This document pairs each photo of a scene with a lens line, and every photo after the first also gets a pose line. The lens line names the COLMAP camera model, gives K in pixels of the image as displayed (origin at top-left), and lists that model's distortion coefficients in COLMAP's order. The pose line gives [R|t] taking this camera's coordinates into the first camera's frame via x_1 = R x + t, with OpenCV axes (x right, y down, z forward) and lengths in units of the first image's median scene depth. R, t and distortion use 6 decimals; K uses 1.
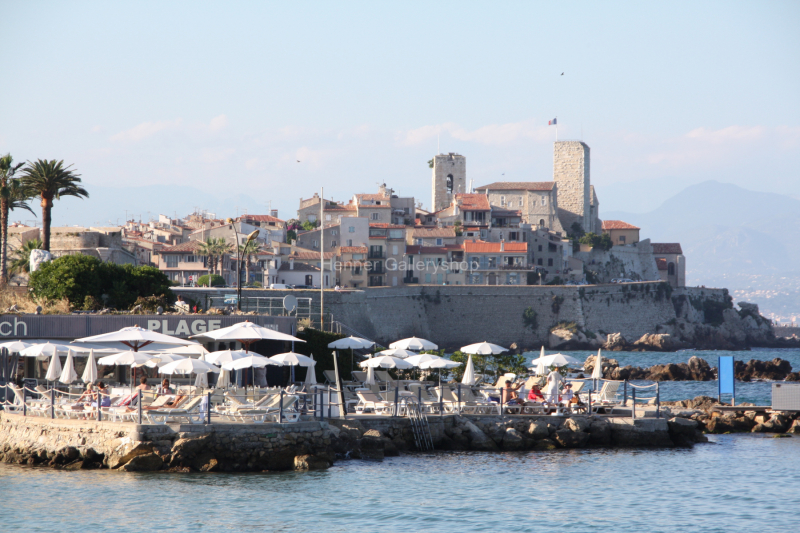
lens RADIAL K [[4070.9, 0, 400.0], [0, 4070.9, 266.5], [0, 0, 1]] dist [-0.013561, 0.459263]
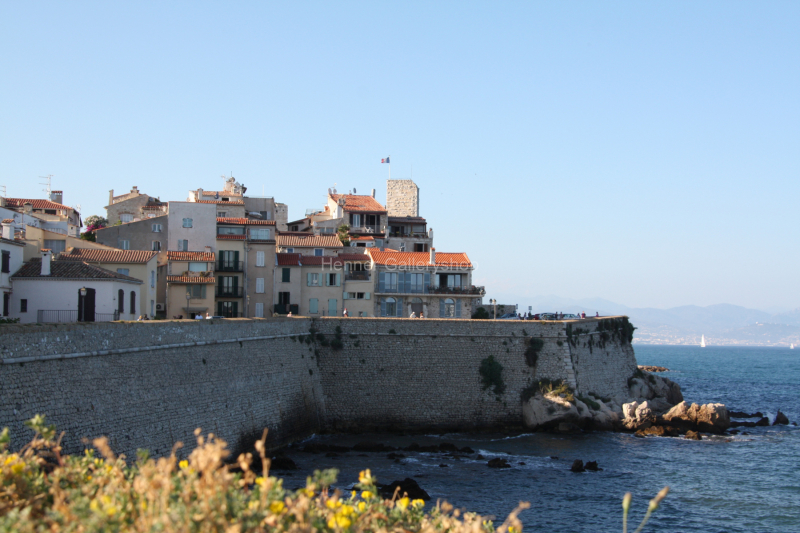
lens RADIAL K [[1314.8, 0, 400.0], [0, 1314.8, 266.5], [0, 0, 1]] dist [0.129558, 0.001125]
pose [[0.988049, 0.015885, 0.153322, -0.010647], [-0.009955, 0.999175, -0.039372, 0.004604], [-0.153821, 0.037376, 0.987392, 0.804265]]
